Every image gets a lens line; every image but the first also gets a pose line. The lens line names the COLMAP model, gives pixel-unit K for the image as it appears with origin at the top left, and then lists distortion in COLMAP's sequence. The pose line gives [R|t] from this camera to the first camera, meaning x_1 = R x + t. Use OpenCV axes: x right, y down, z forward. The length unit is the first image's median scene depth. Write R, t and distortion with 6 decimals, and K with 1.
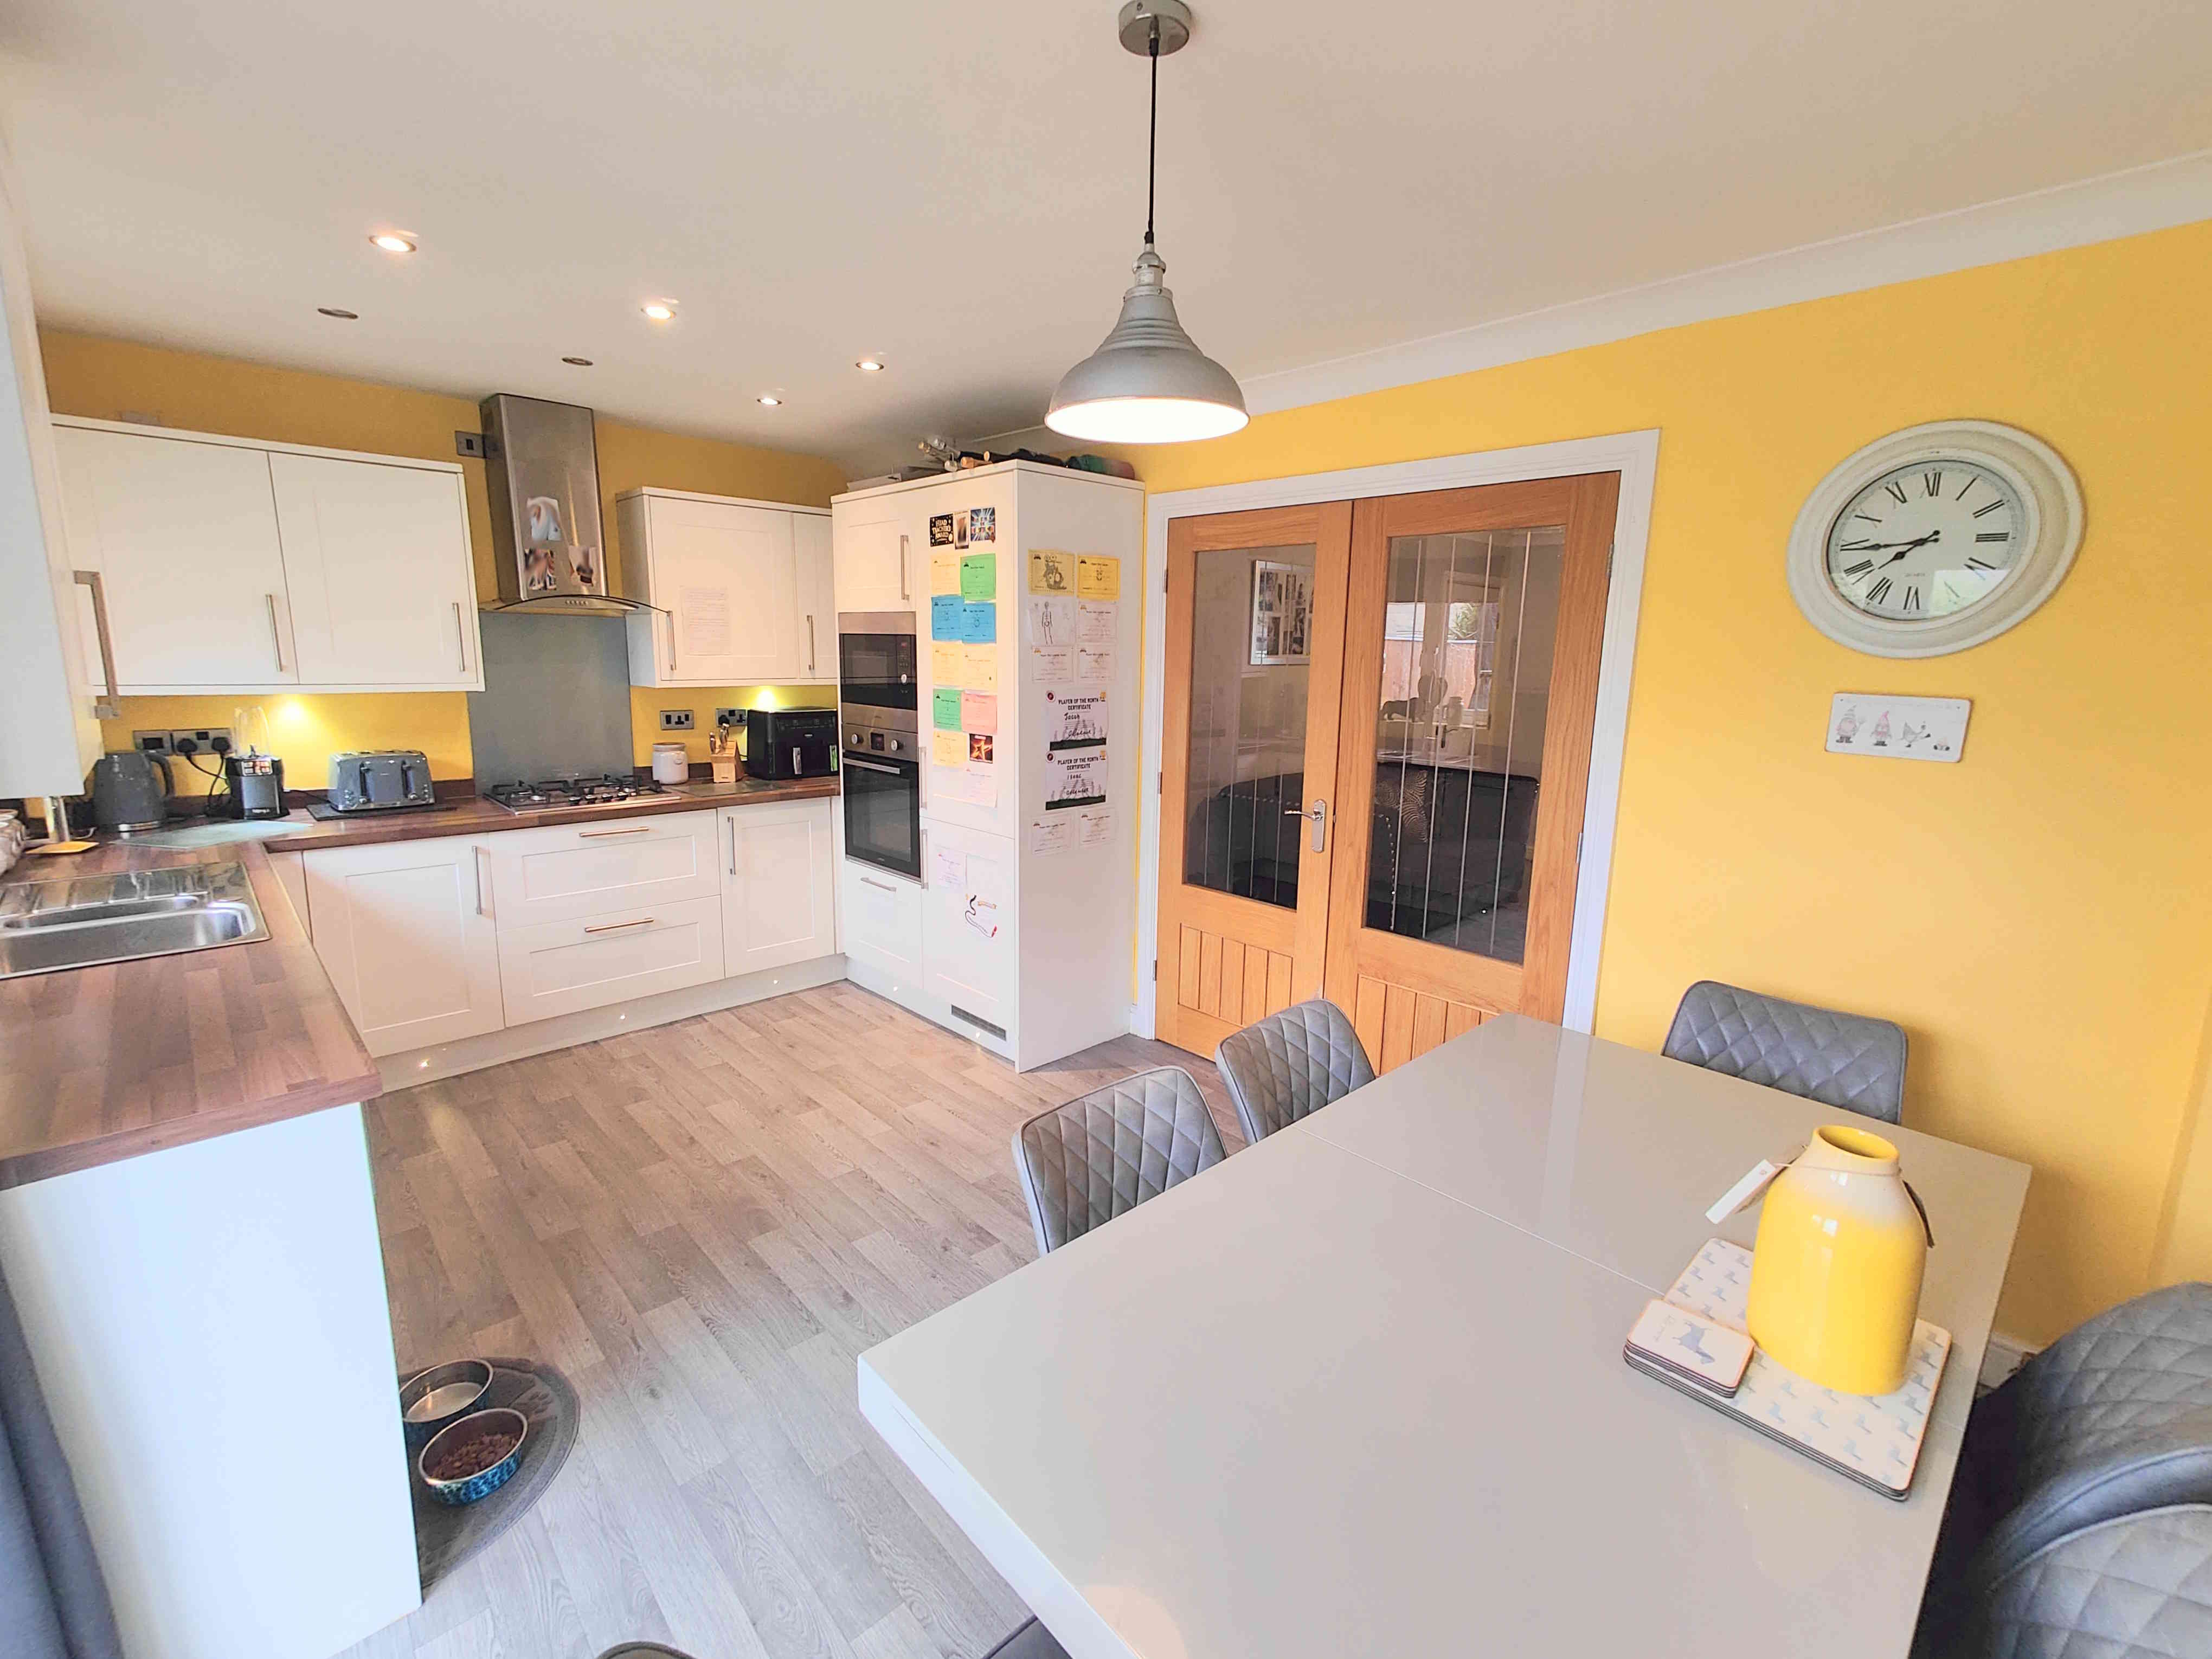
lens RADIAL K [[974.8, 0, 1103.4], [0, 974.8, 822.6], [0, 0, 1]] dist [0.003777, 0.001530]
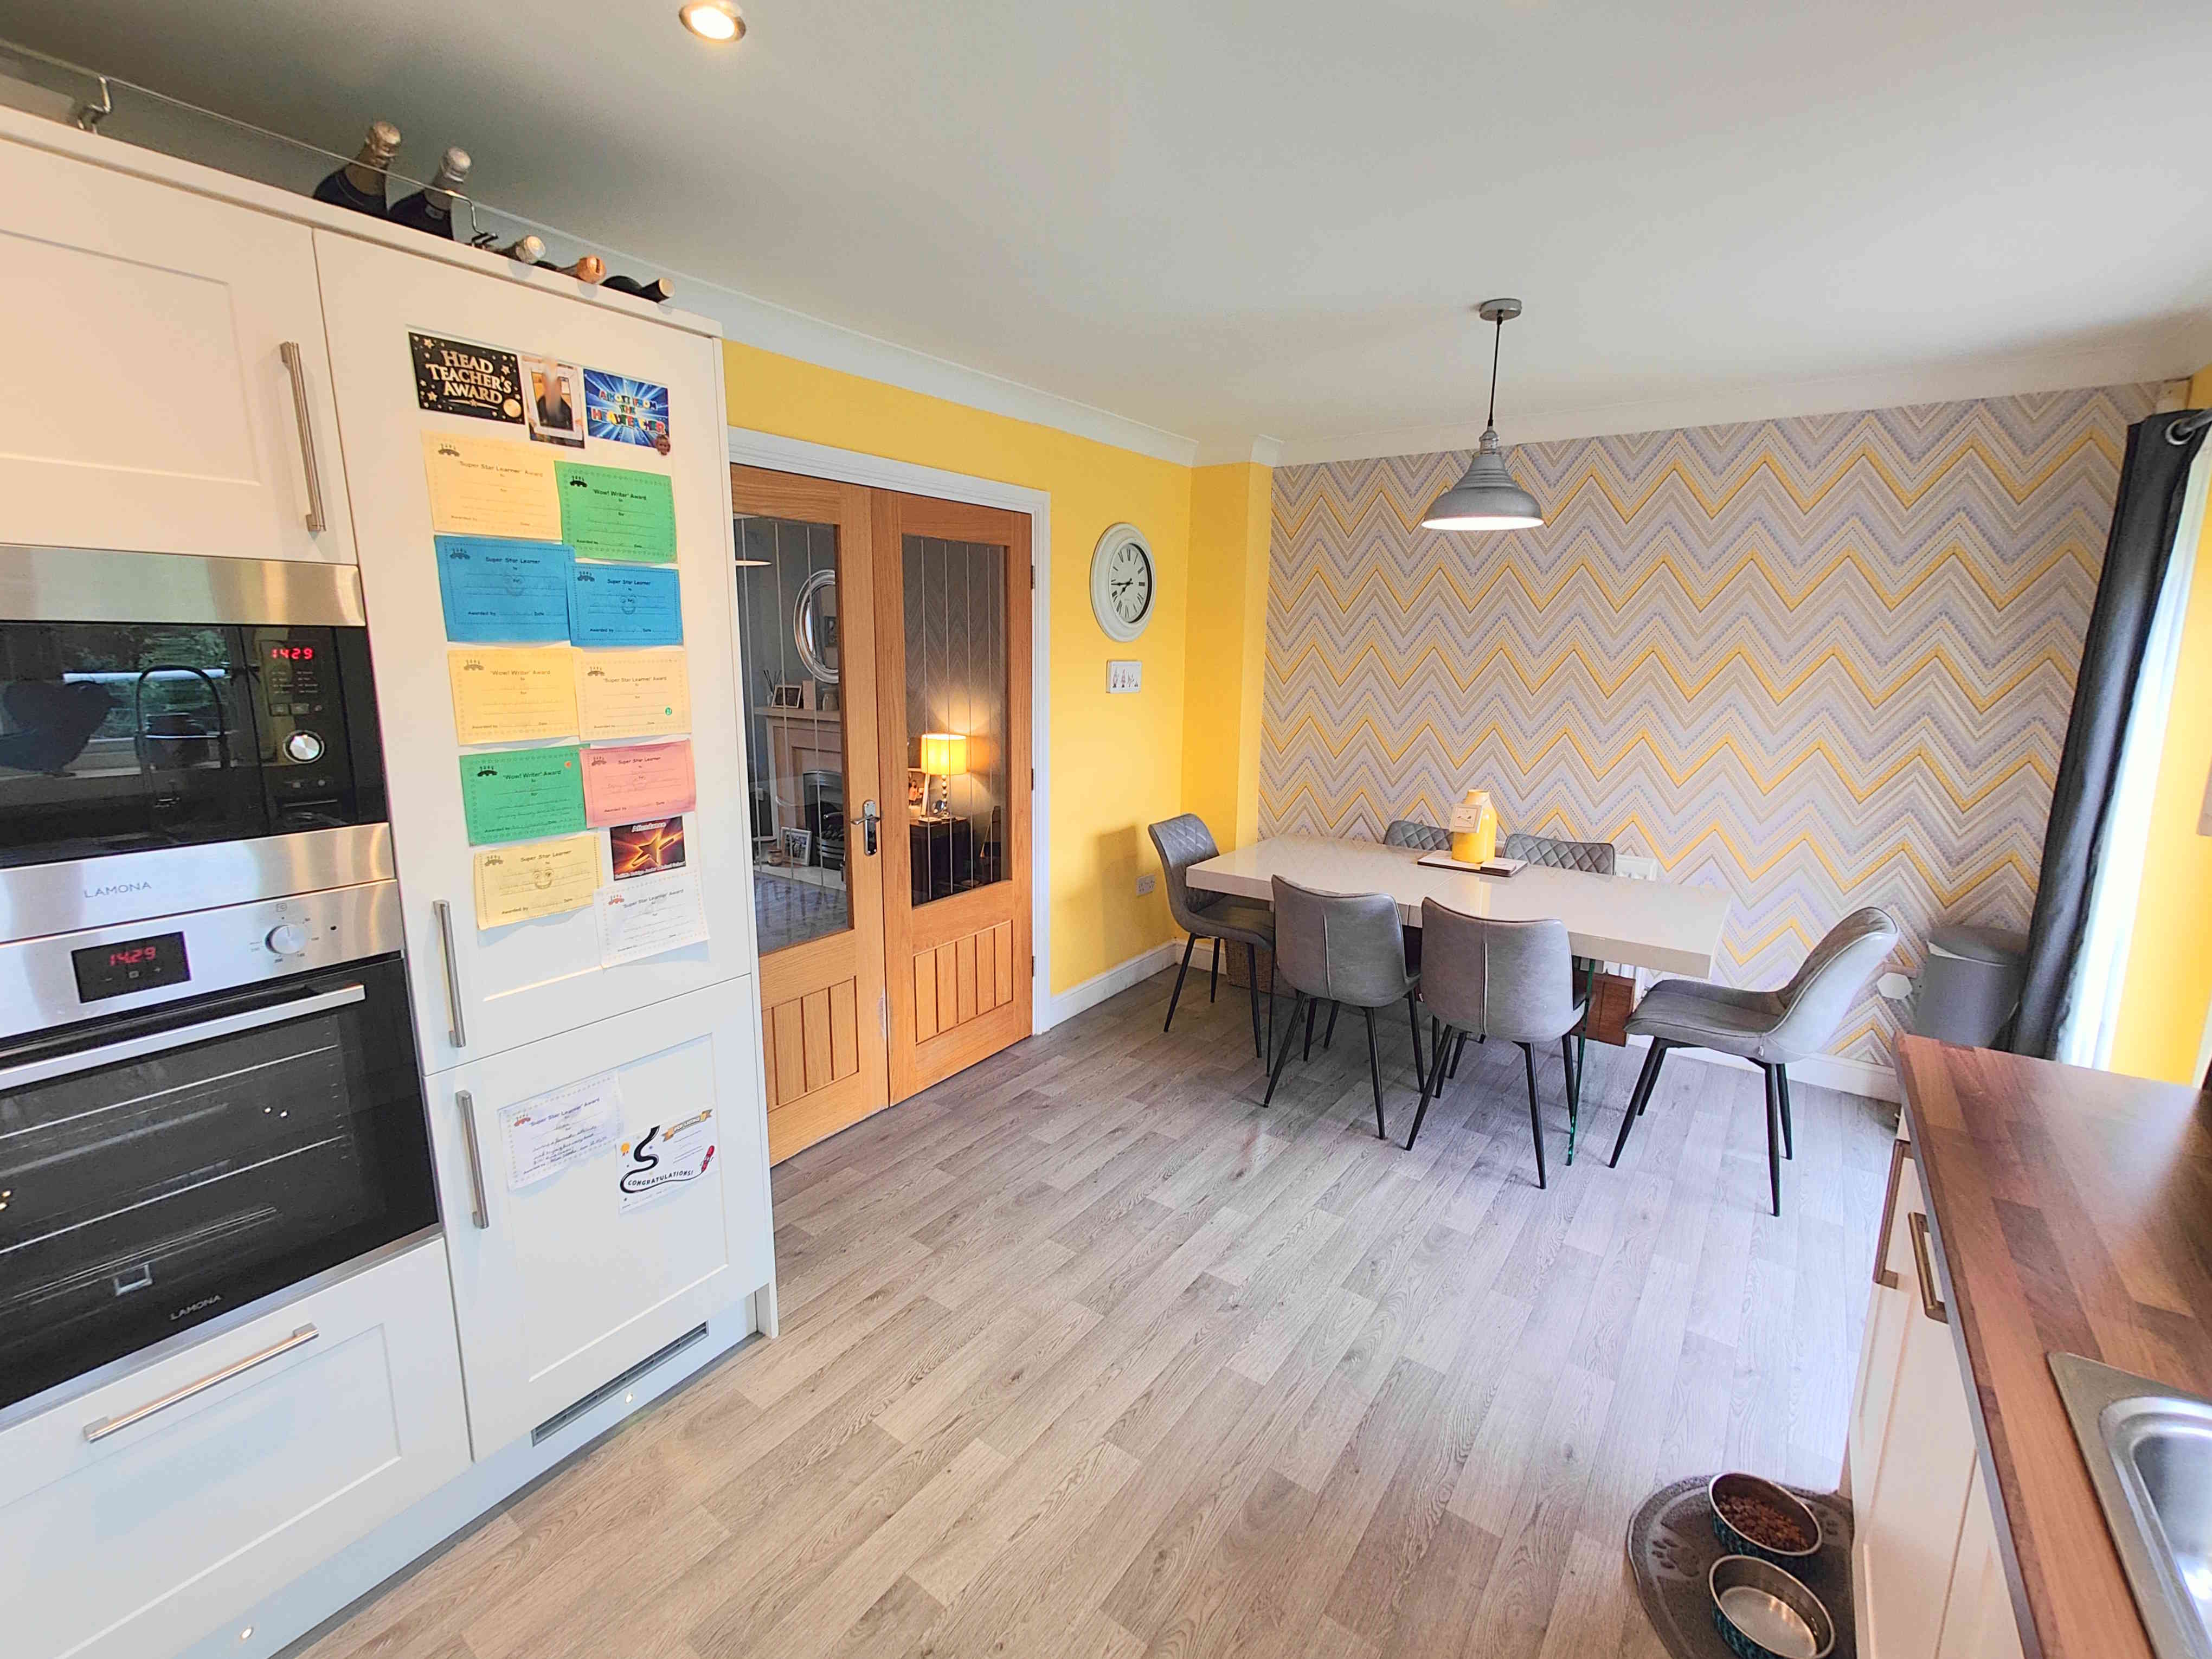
lens RADIAL K [[968.9, 0, 1104.1], [0, 968.9, 817.0], [0, 0, 1]] dist [0.005701, 0.000457]
pose [[-0.196122, -0.198966, 0.960182, -0.682470], [0.162924, 0.958976, 0.231994, -0.176180], [-0.966950, 0.201936, -0.155659, 0.862107]]
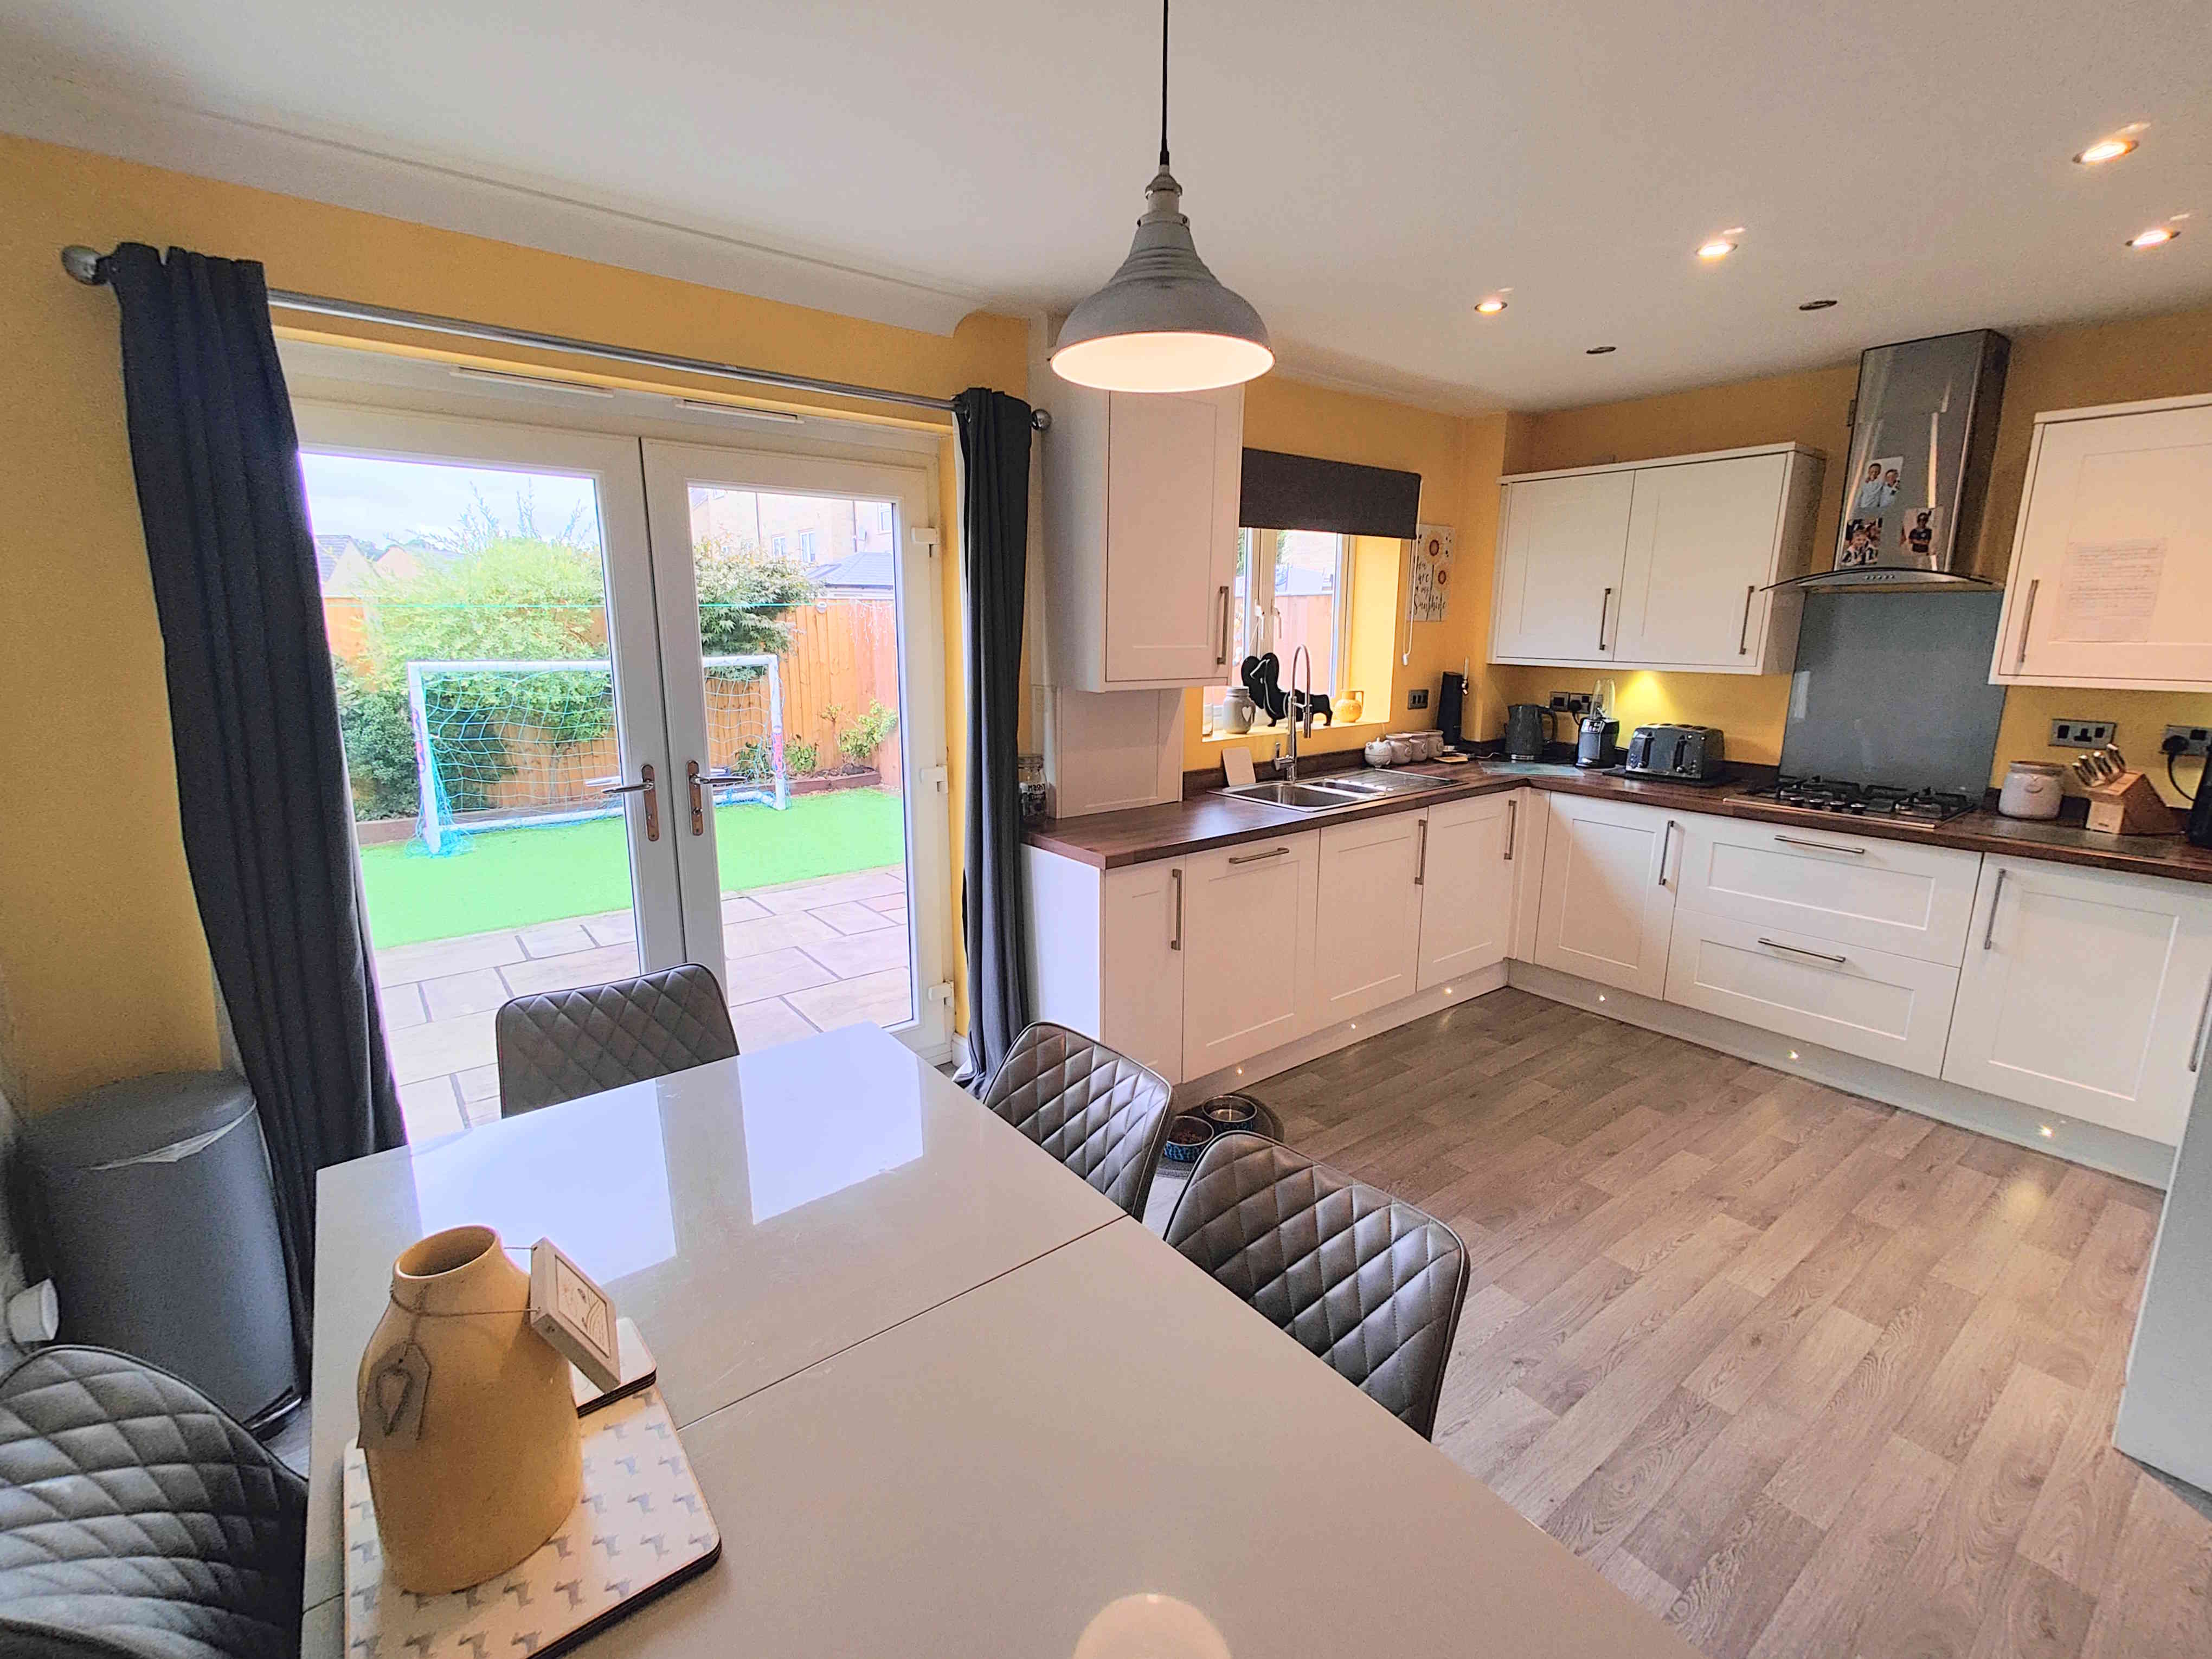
lens RADIAL K [[974.8, 0, 1103.4], [0, 974.8, 822.6], [0, 0, 1]] dist [0.003777, 0.001530]
pose [[-0.096381, 0.186856, -0.977648, 0.429273], [-0.183816, 0.961985, 0.201983, -0.071696], [0.978224, 0.199174, -0.058370, 0.457214]]
